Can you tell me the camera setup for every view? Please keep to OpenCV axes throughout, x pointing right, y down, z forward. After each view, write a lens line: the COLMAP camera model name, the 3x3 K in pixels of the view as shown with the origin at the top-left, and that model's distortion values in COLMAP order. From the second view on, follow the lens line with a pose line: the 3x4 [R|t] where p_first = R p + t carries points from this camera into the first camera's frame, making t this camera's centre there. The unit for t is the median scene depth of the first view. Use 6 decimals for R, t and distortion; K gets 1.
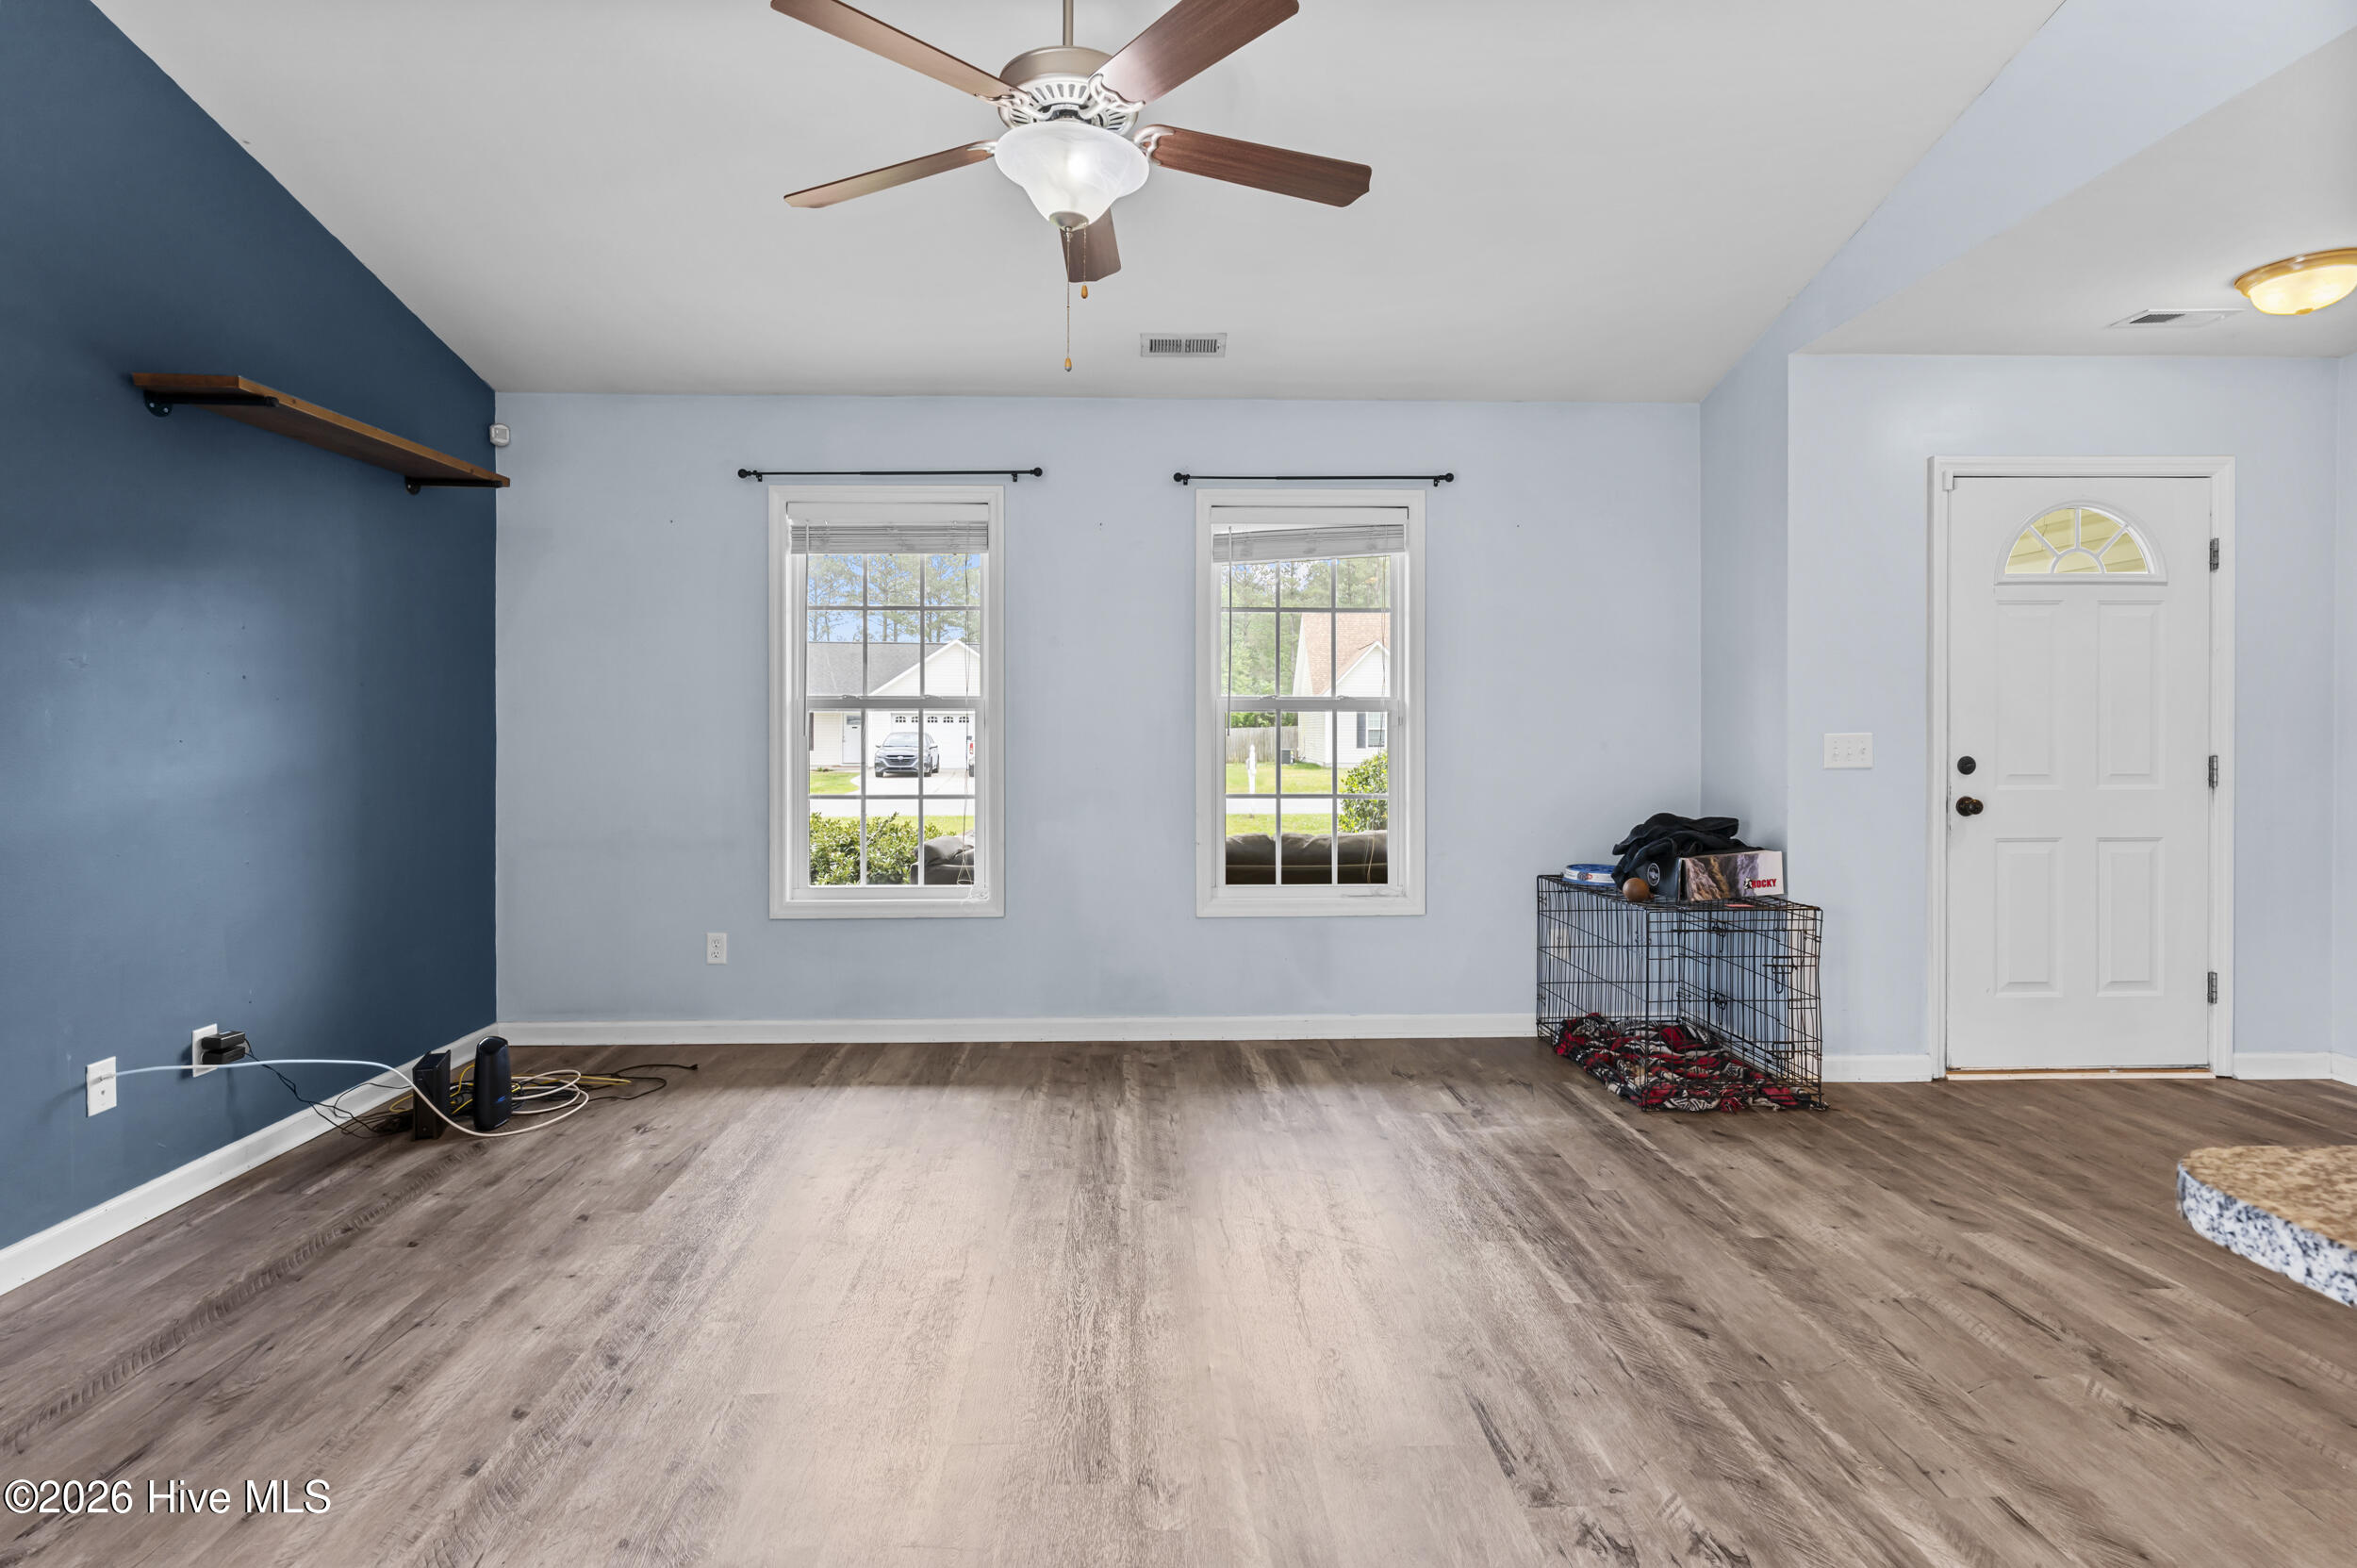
lens RADIAL K [[1182.1, 0, 1180.7], [0, 1182.1, 730.2], [0, 0, 1]] dist [-0.010334, 0.008990]
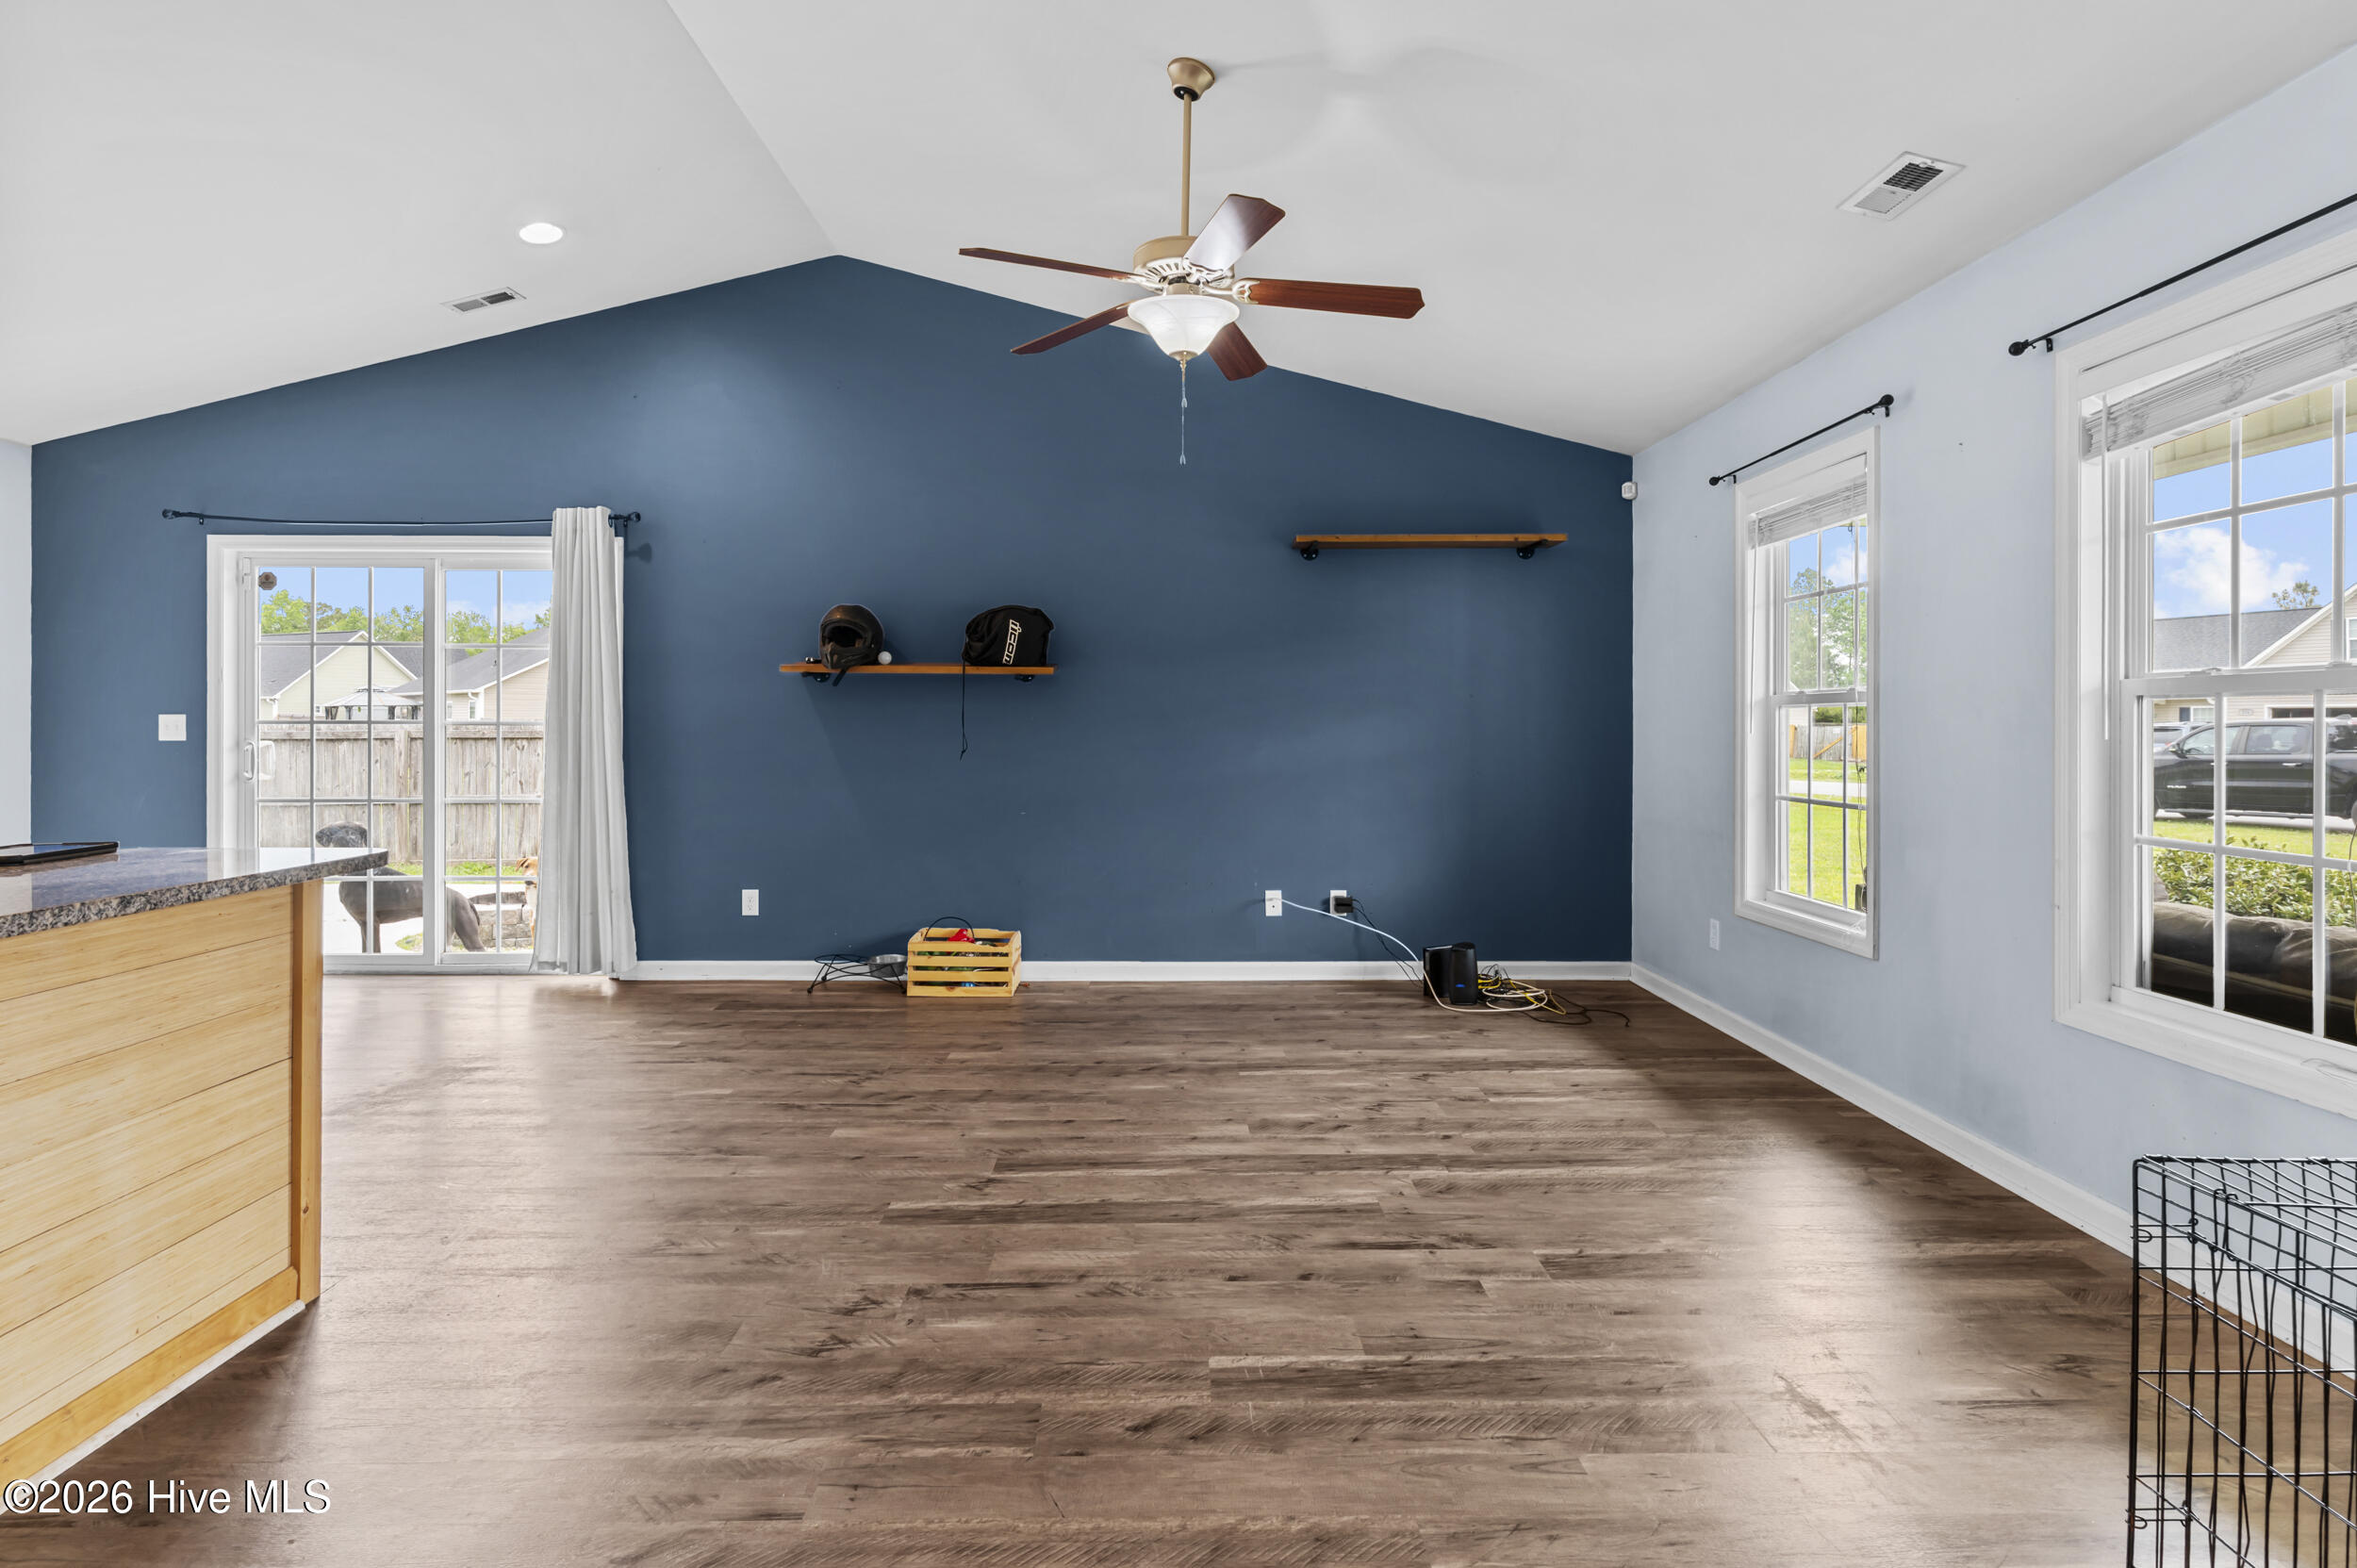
lens RADIAL K [[1196.5, 0, 1177.2], [0, 1196.5, 721.6], [0, 0, 1]] dist [0.000063, 0.000109]
pose [[-0.036011, -0.002975, -0.999347, 1.181918], [-0.002217, 0.999993, -0.002897, -0.001478], [0.999349, 0.002111, -0.036018, 0.951997]]
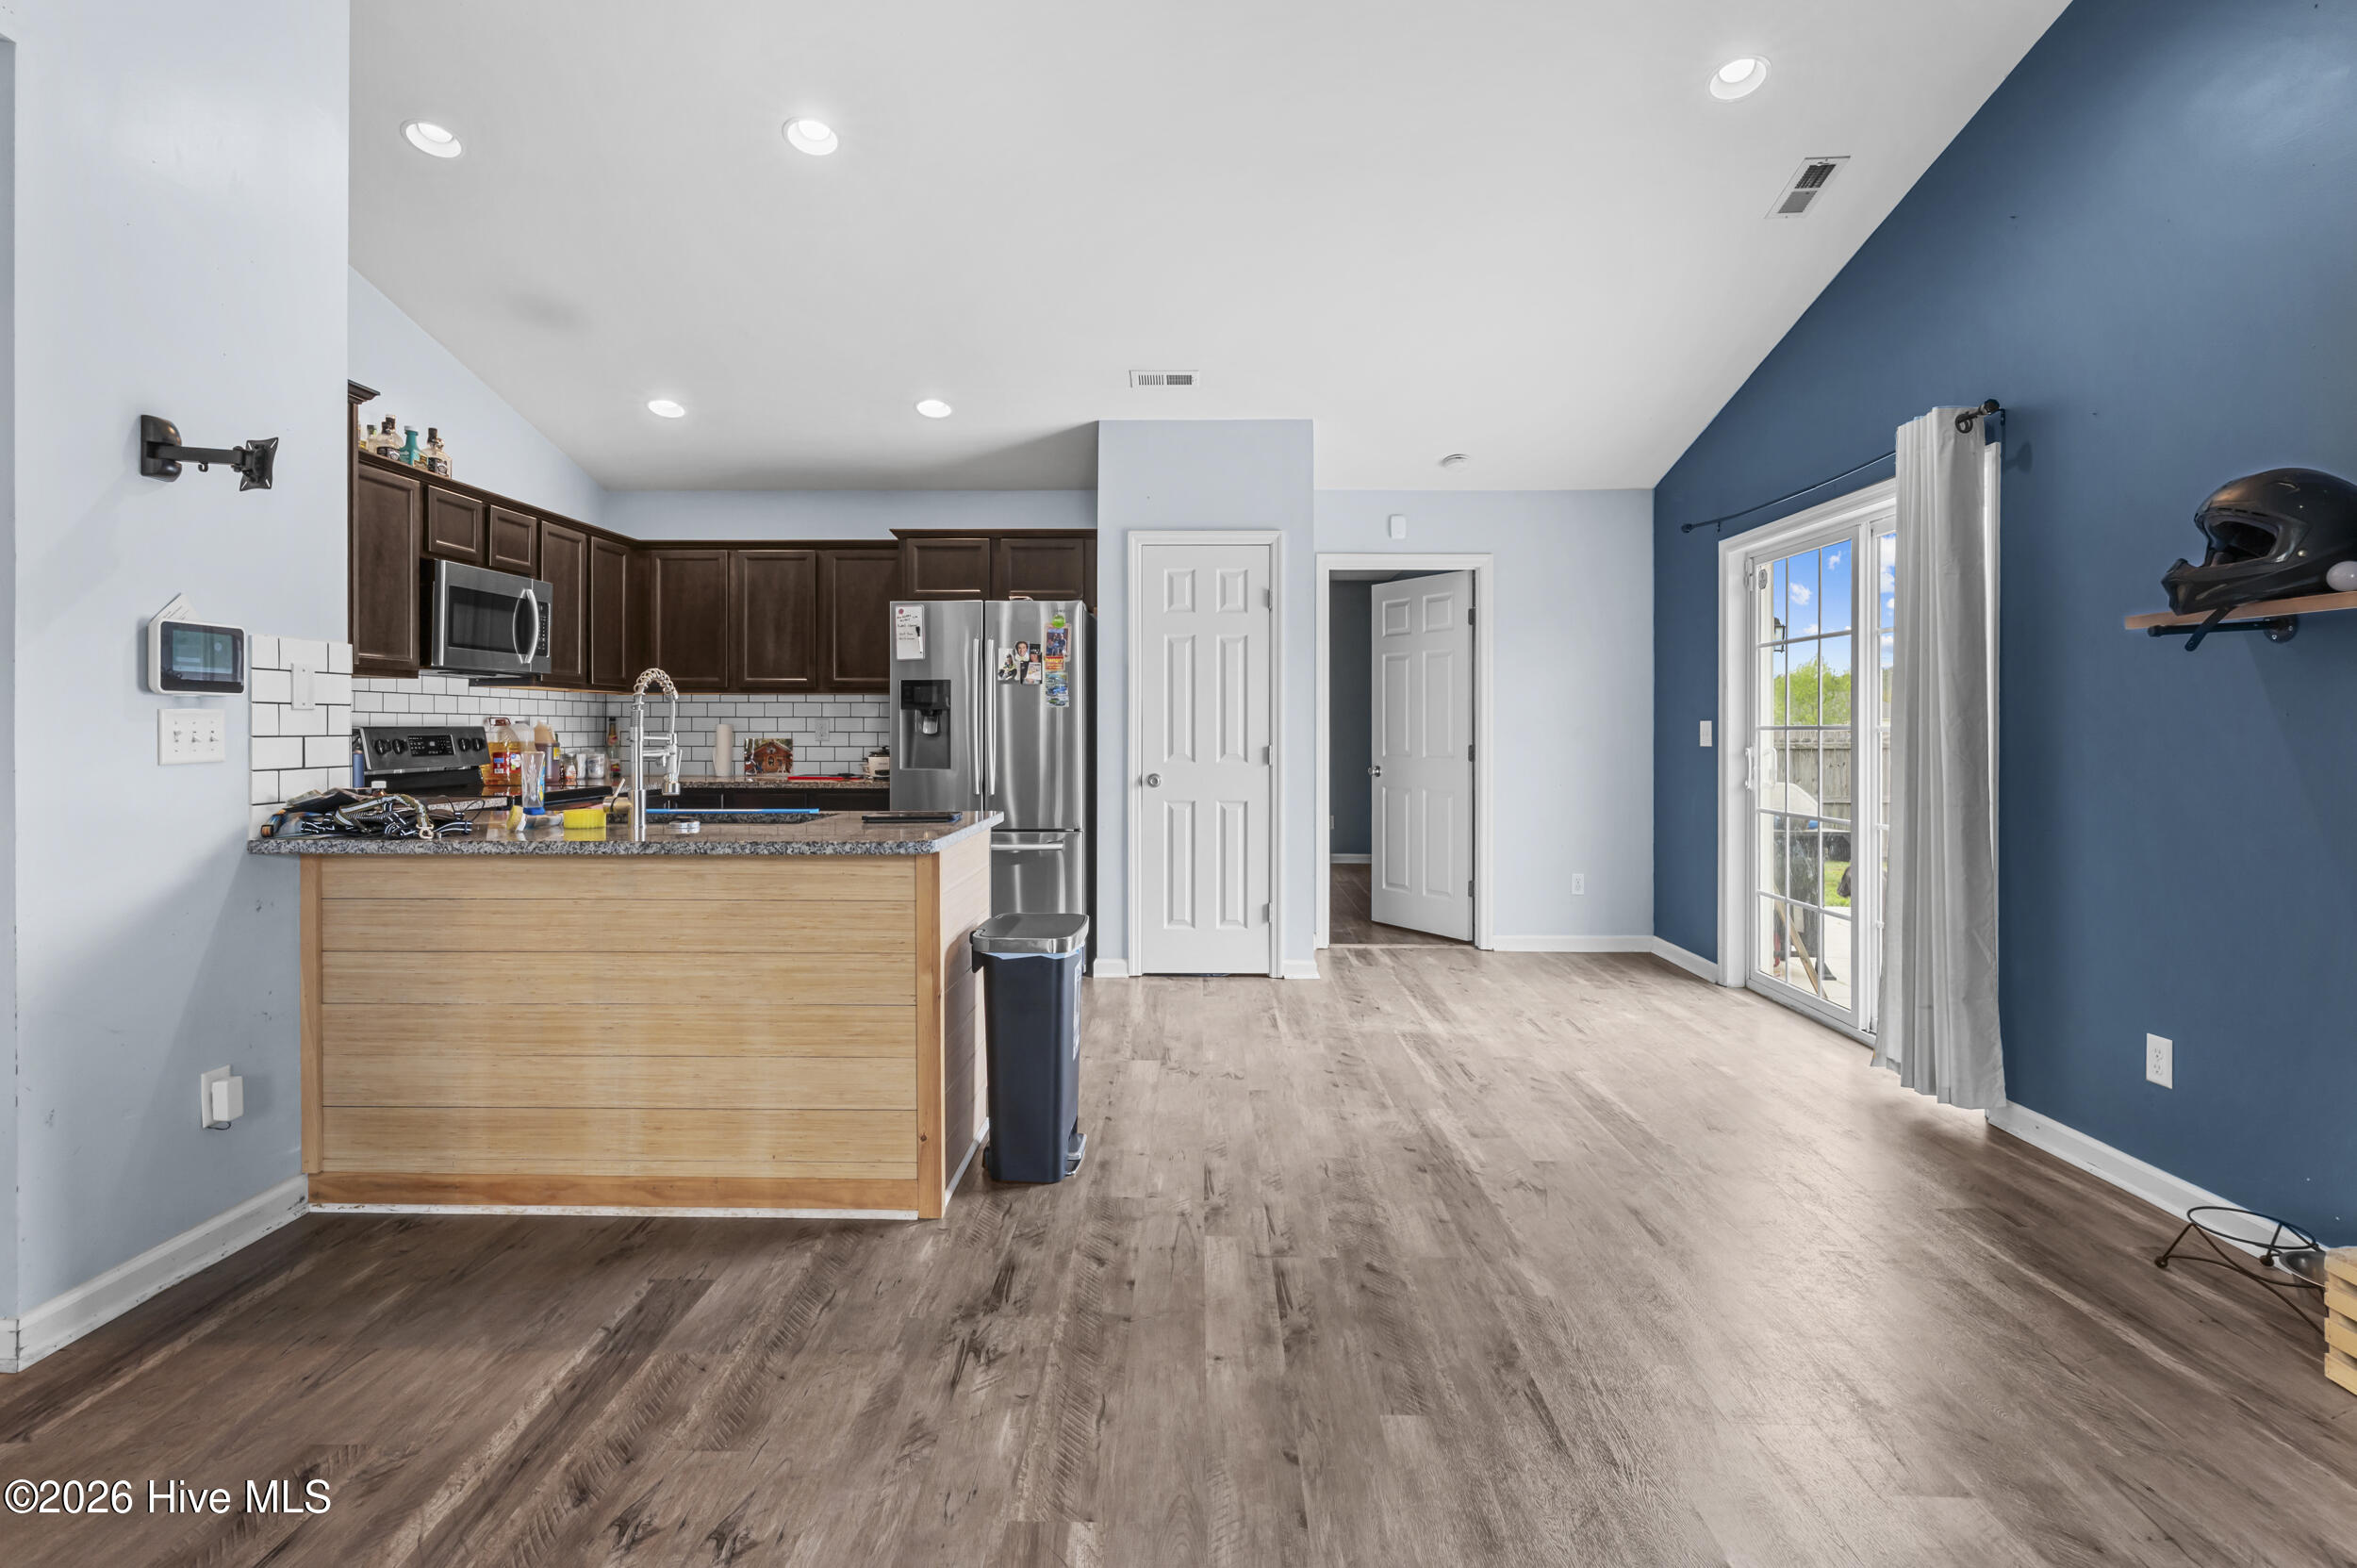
lens RADIAL K [[1177.1, 0, 1175.1], [0, 1177.1, 729.8], [0, 0, 1]] dist [0.001206, 0.000608]
pose [[-0.997322, -0.001664, 0.073115, -0.059072], [-0.001627, 0.999999, 0.000568, -0.000296], [-0.073116, 0.000448, -0.997323, 1.313586]]
